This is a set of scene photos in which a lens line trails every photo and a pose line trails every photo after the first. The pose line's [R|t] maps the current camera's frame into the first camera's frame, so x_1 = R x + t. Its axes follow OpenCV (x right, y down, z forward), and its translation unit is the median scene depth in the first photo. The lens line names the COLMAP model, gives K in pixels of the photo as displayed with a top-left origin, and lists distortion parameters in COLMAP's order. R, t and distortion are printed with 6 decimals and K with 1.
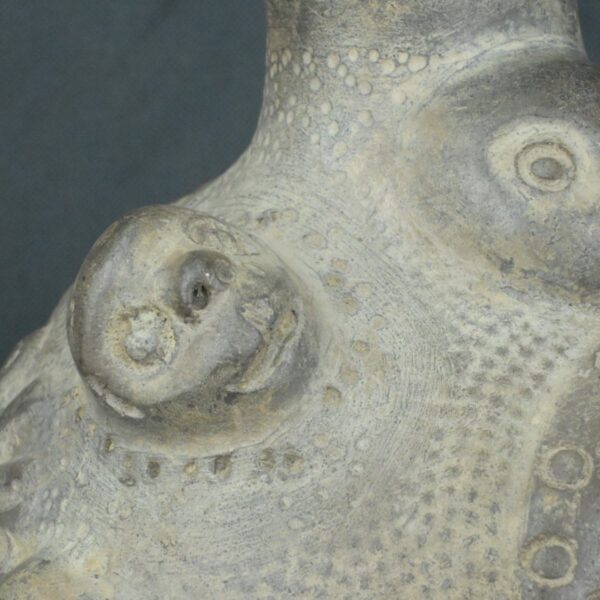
lens RADIAL K [[1920.2, 0, 303.0], [0, 1920.2, 297.3], [0, 0, 1]] dist [0.060613, 0.000000]
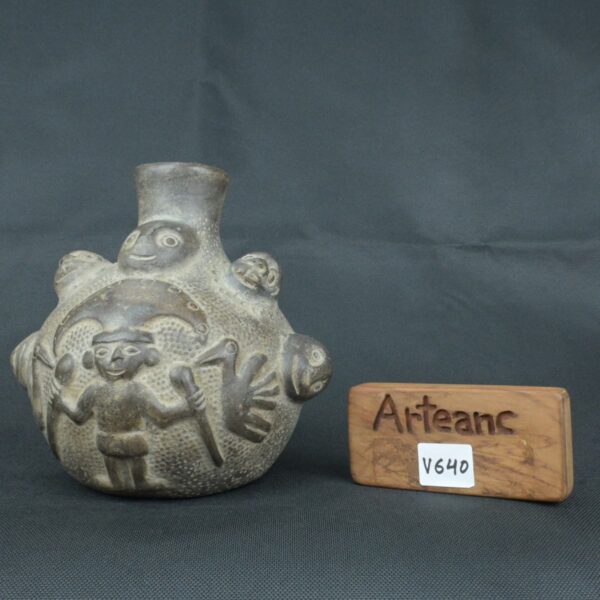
lens RADIAL K [[730.3, 0, 298.7], [0, 730.3, 298.7], [0, 0, 1]] dist [0.015845, 0.000000]
pose [[0.651682, 0.037949, -0.757542, 1.547725], [-0.254871, 0.951630, -0.171583, 0.223981], [0.714389, 0.304893, 0.629833, 0.352312]]
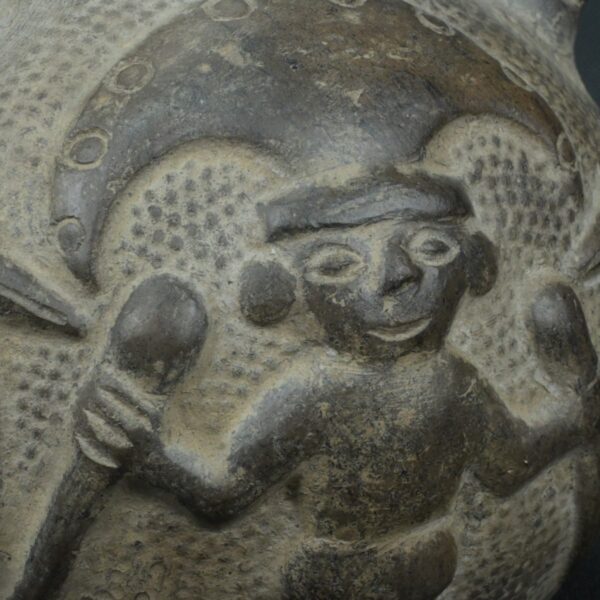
lens RADIAL K [[1920.2, 0, 303.4], [0, 1920.2, 296.0], [0, 0, 1]] dist [0.060613, 0.000000]
pose [[0.944325, 0.079779, -0.319196, 0.565348], [-0.118733, 0.987415, -0.104474, 0.301662], [0.306844, 0.136556, 0.941913, 0.040189]]
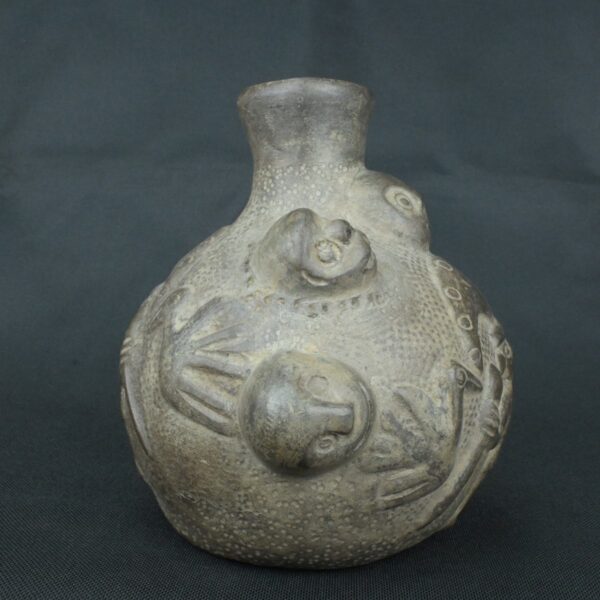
lens RADIAL K [[797.2, 0, 299.0], [0, 797.2, 296.3], [0, 0, 1]] dist [0.004808, 0.000000]
pose [[0.759249, -0.028644, 0.650169, -0.789656], [0.152091, 0.979176, -0.134469, 0.212174], [-0.632779, 0.200980, 0.747795, 0.254015]]
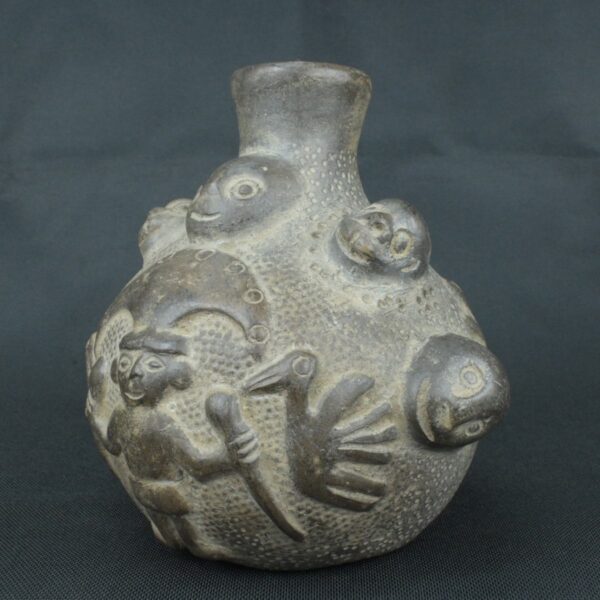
lens RADIAL K [[797.2, 0, 300.3], [0, 797.2, 296.7], [0, 0, 1]] dist [0.004808, 0.000000]
pose [[0.207406, 0.149623, -0.966745, 1.303136], [-0.283534, 0.955010, 0.086978, -0.062091], [0.936265, 0.256066, 0.240498, 0.933832]]
